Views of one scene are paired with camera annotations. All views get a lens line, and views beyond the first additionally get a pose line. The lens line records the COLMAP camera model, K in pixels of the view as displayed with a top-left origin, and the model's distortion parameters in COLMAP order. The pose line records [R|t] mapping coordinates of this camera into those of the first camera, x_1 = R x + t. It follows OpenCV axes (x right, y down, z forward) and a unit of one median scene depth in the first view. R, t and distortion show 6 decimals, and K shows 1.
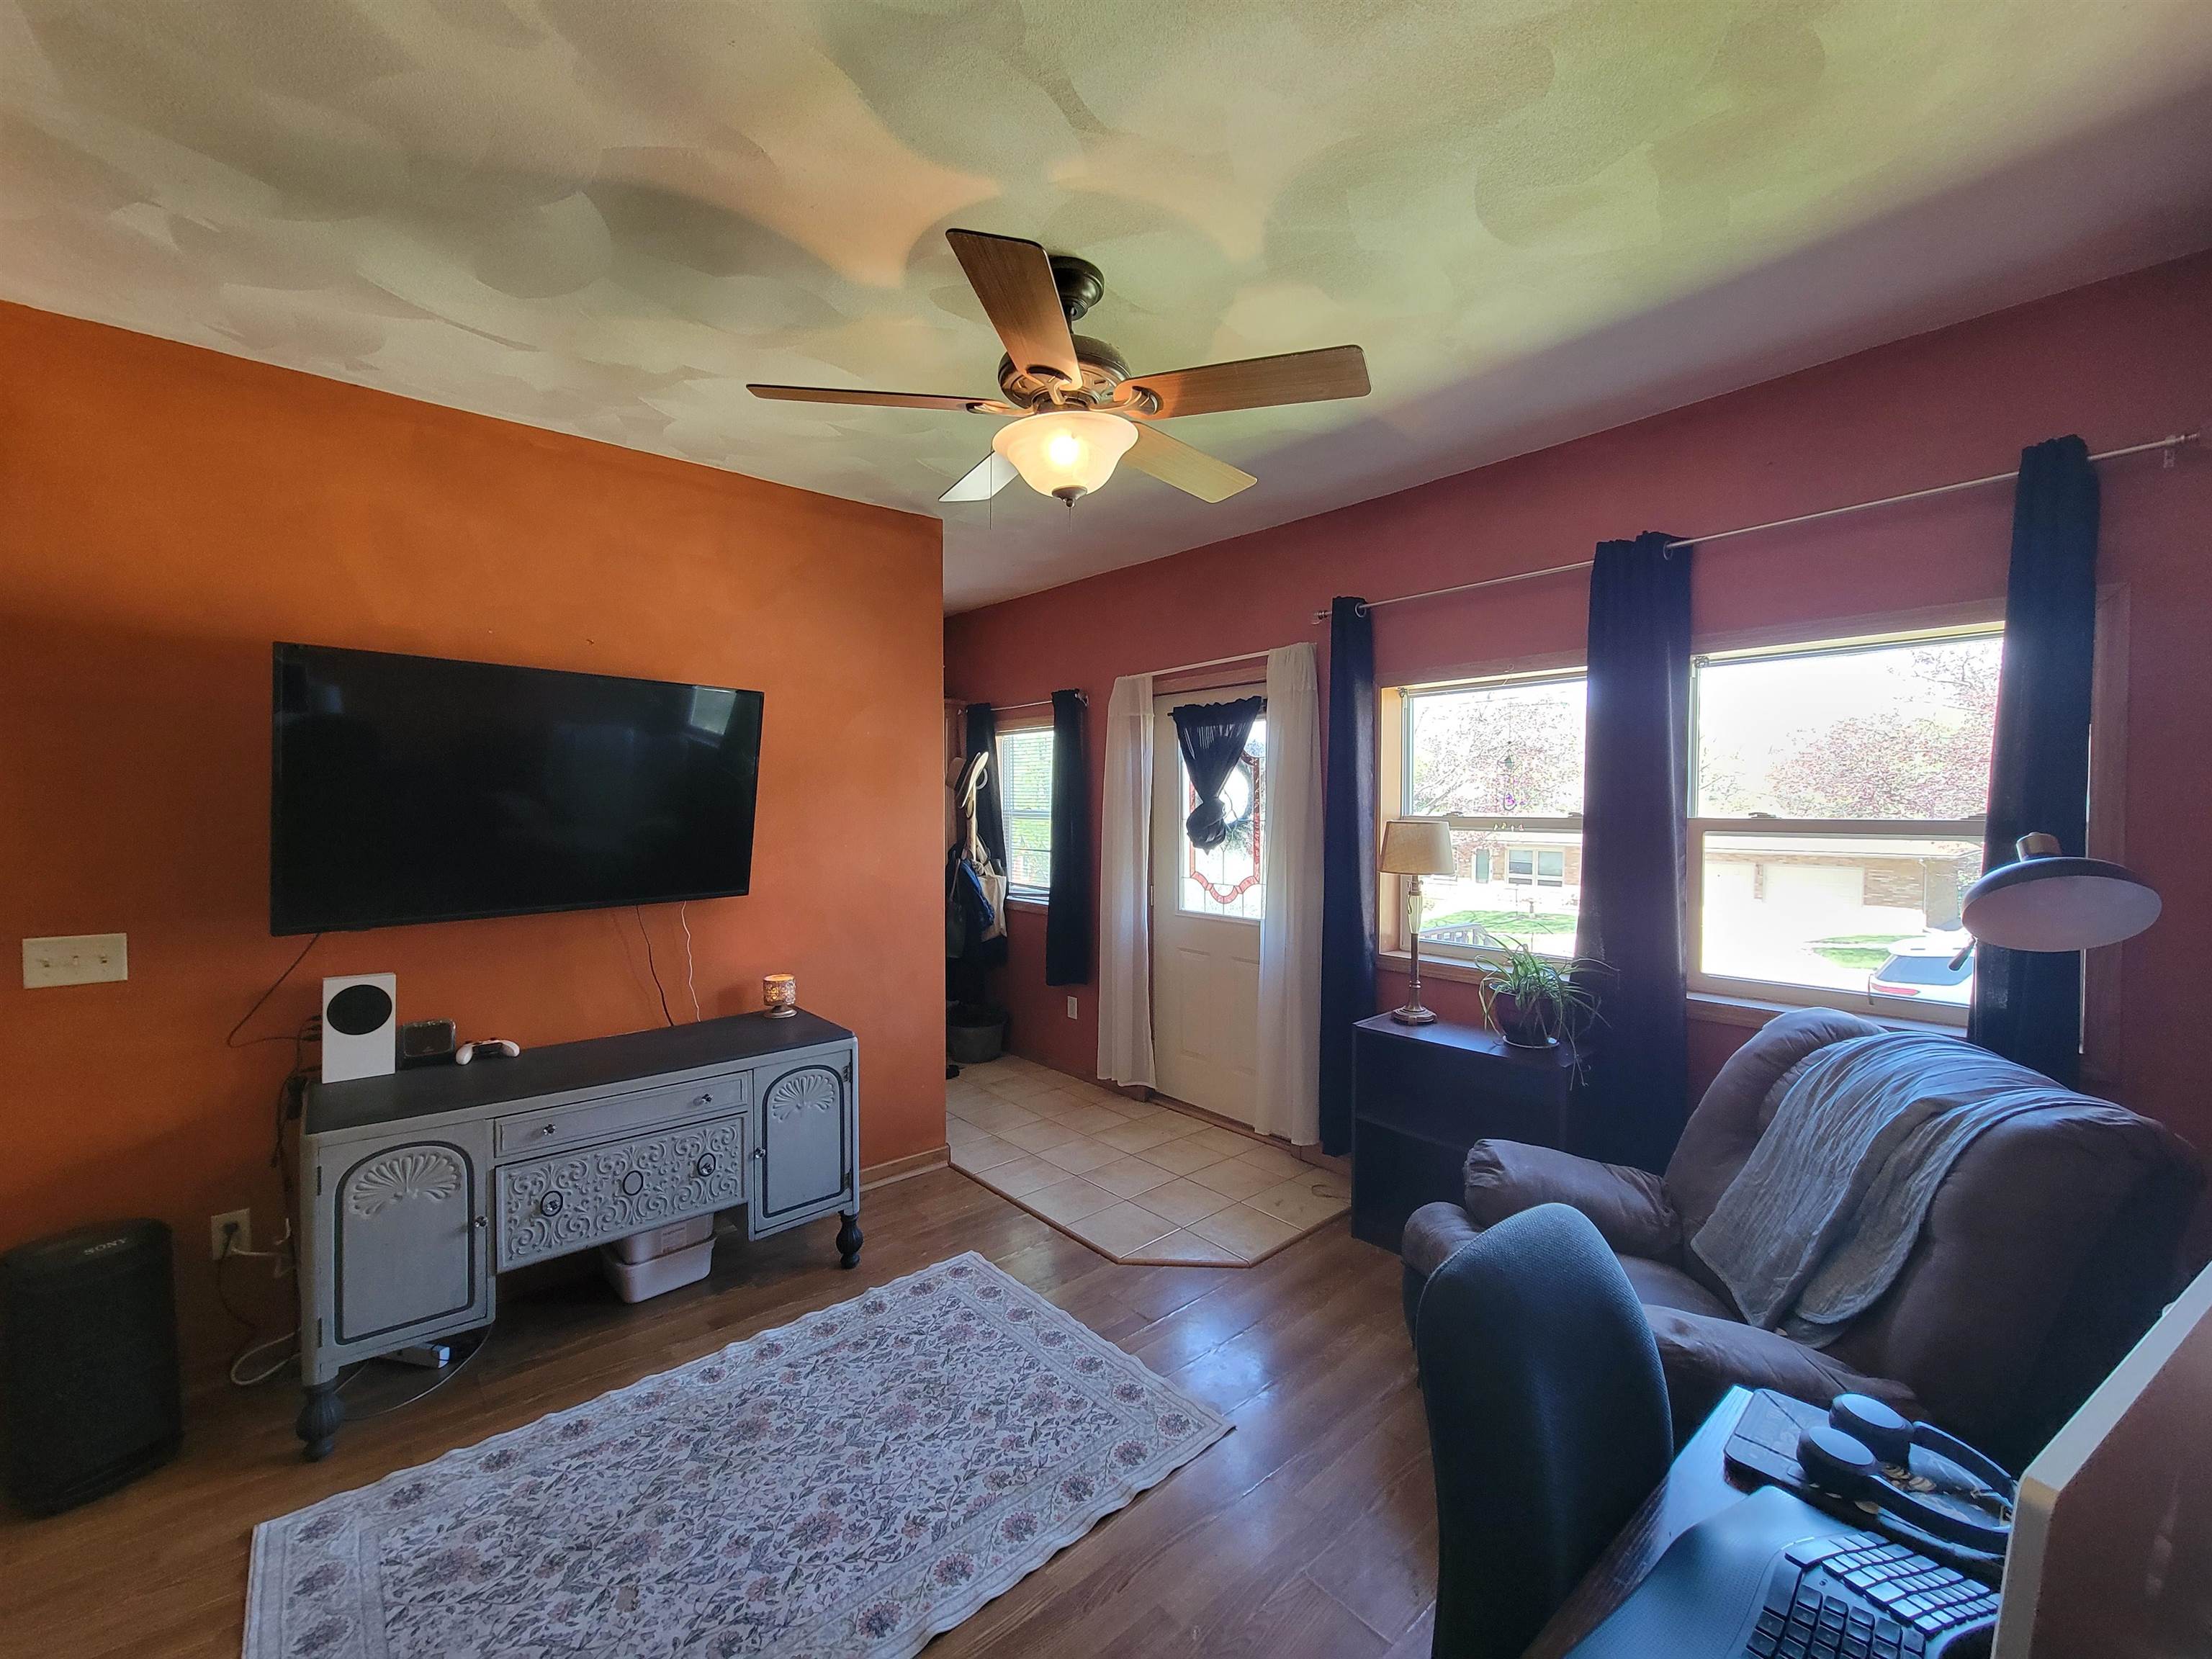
lens RADIAL K [[896.0, 0, 1107.8], [0, 896.0, 825.6], [0, 0, 1]] dist [0.004075, -0.002348]
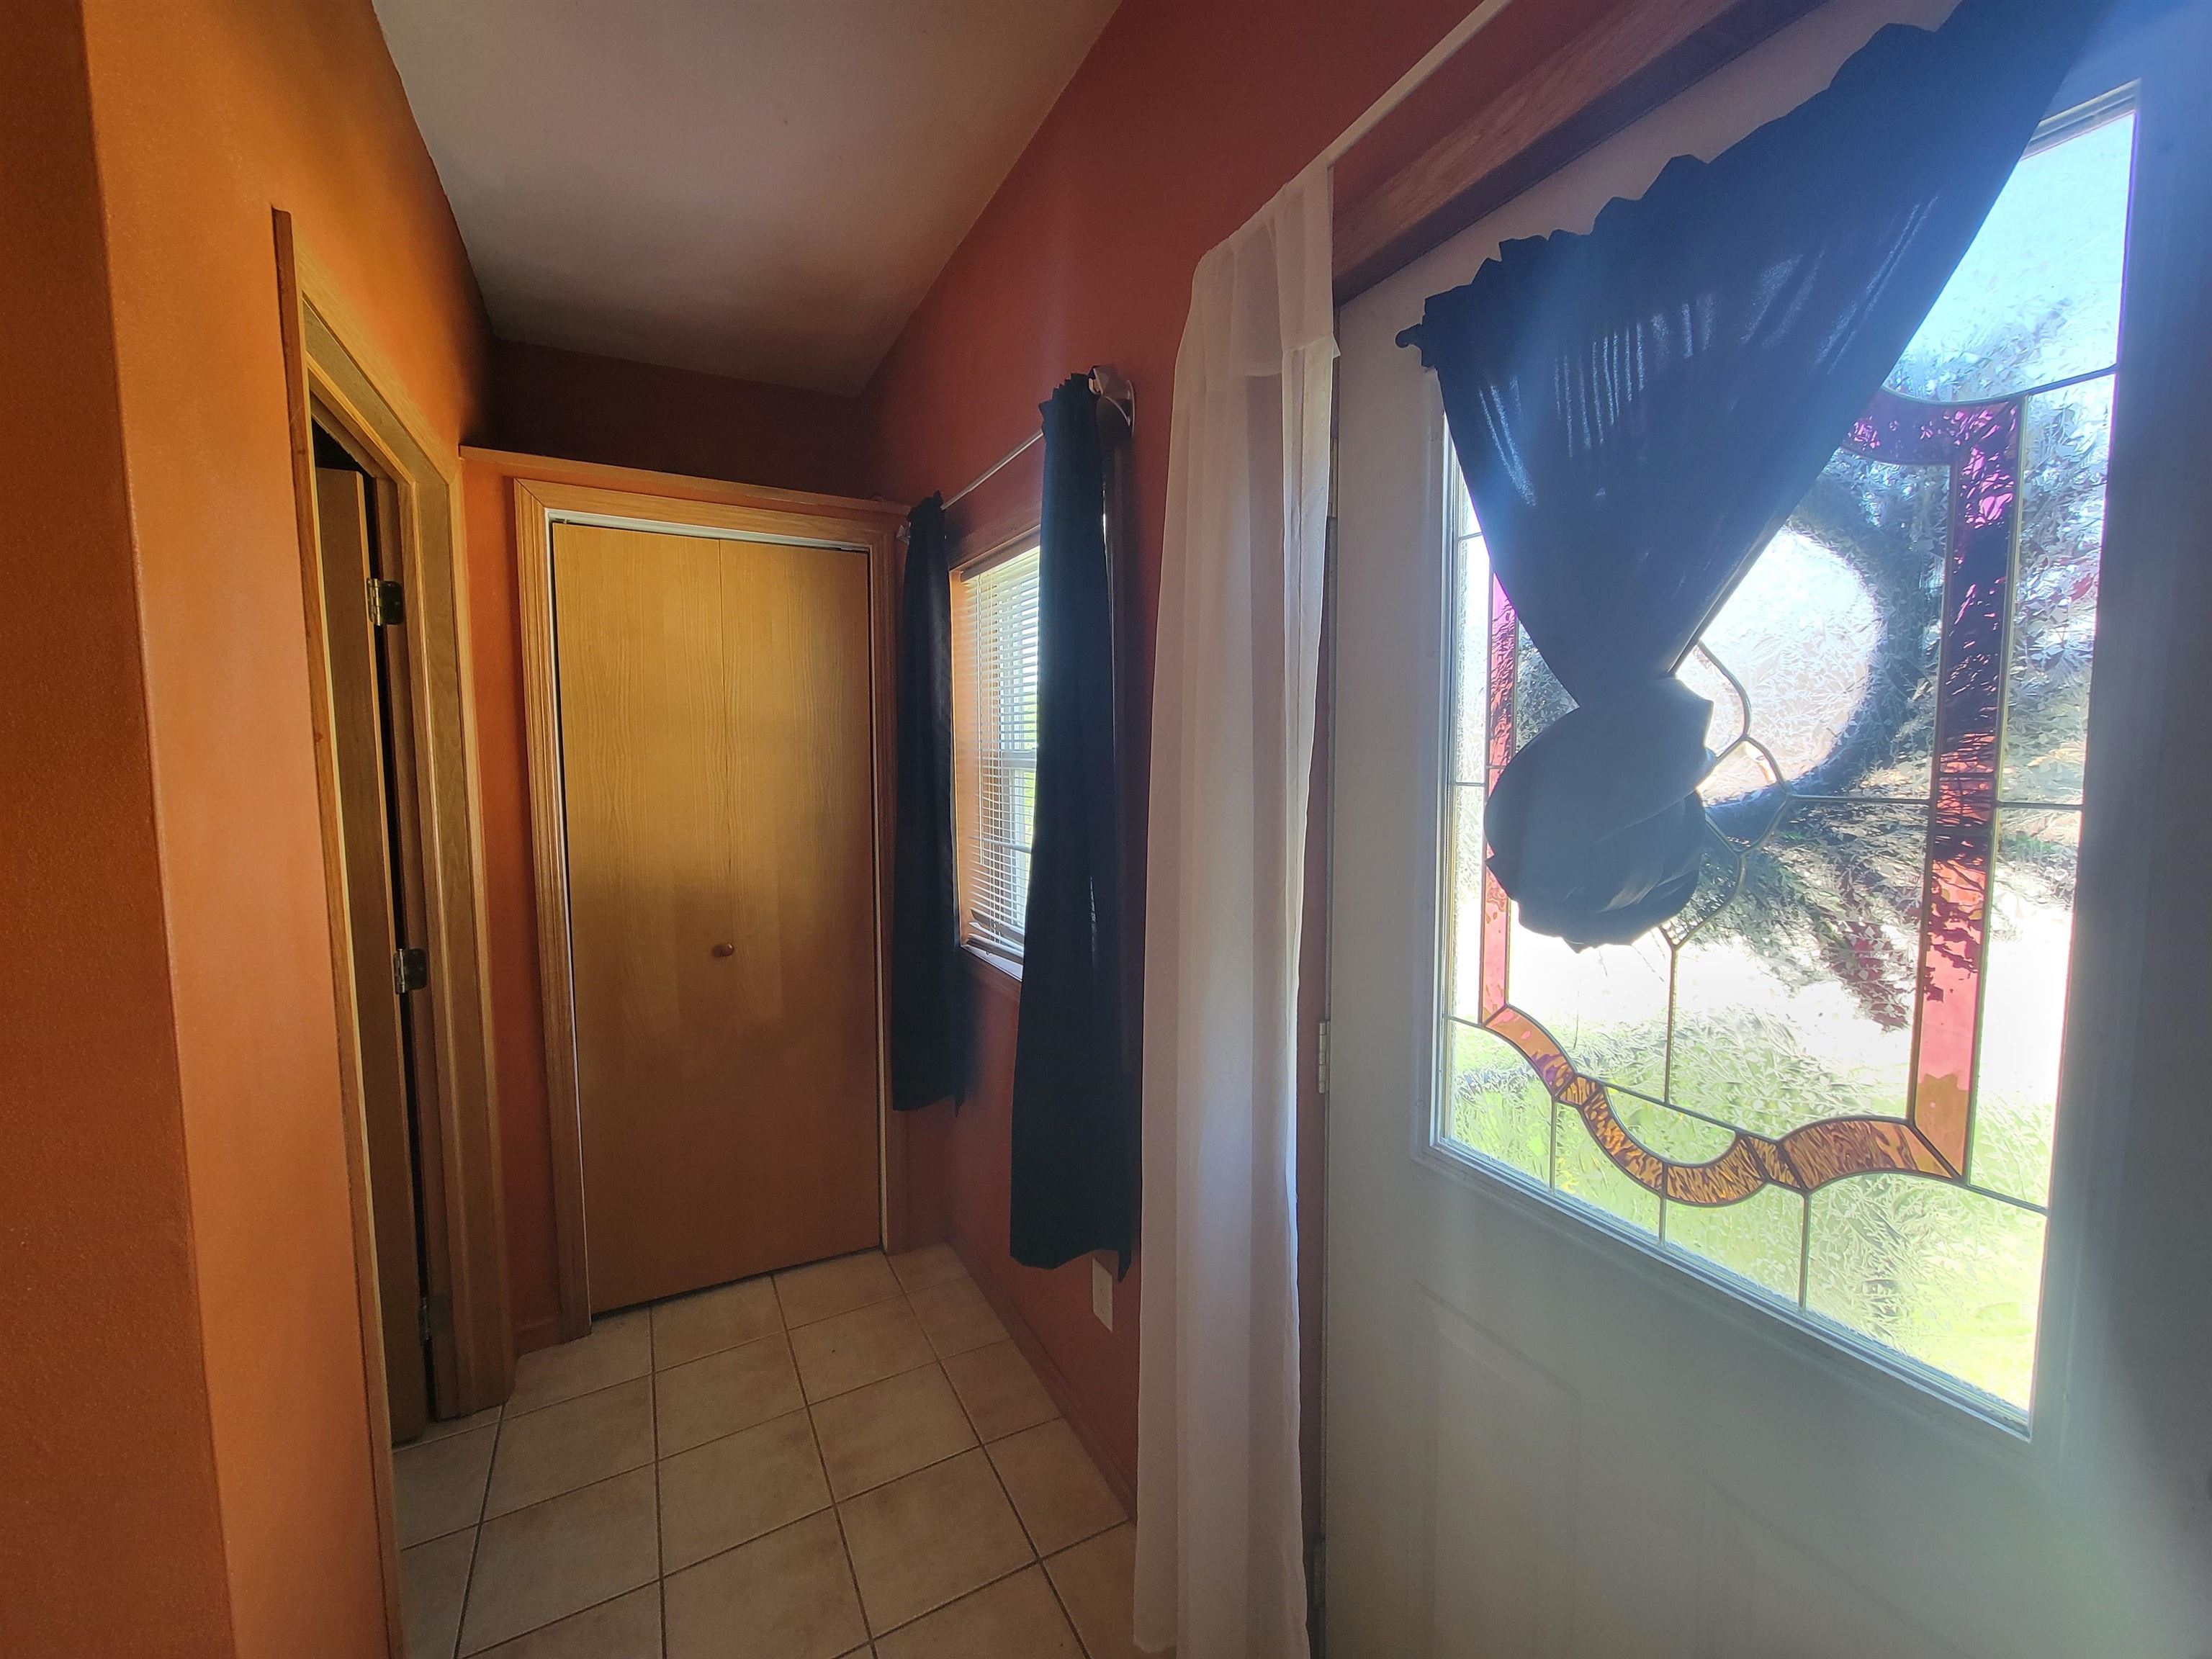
lens RADIAL K [[896.0, 0, 1109.4], [0, 896.0, 822.5], [0, 0, 1]] dist [0.004075, -0.002348]
pose [[0.975095, 0.013793, -0.221360, 0.048916], [-0.001021, 0.998333, 0.057711, -0.010356], [0.221787, -0.056048, 0.973483, 0.769547]]
